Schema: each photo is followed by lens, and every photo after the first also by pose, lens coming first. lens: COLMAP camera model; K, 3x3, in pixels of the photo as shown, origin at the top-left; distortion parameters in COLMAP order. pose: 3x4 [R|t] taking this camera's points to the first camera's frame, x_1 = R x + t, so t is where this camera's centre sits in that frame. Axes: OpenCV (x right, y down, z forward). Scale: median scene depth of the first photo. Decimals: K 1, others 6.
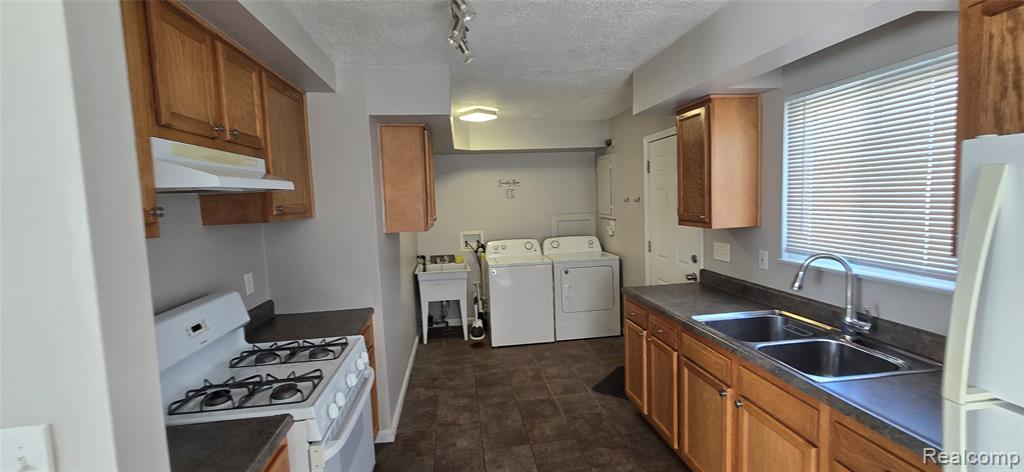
lens RADIAL K [[419.2, 0, 514.0], [0, 419.2, 235.4], [0, 0, 1]] dist [-0.001197, 0.000046]
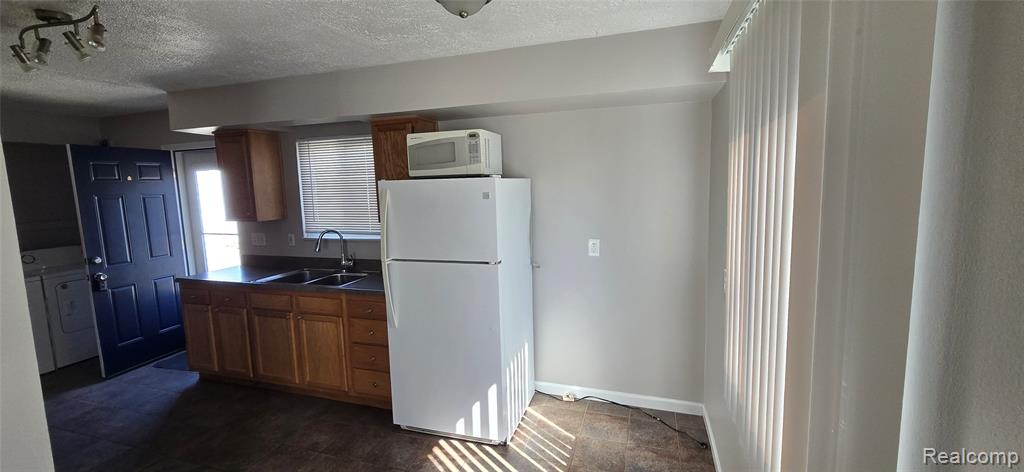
lens RADIAL K [[419.2, 0, 514.8], [0, 419.2, 235.3], [0, 0, 1]] dist [-0.001197, 0.000046]
pose [[0.426260, -0.077439, 0.901280, -0.619390], [0.087119, 0.995212, 0.044307, 0.059981], [-0.900396, 0.059632, 0.430965, -0.575004]]
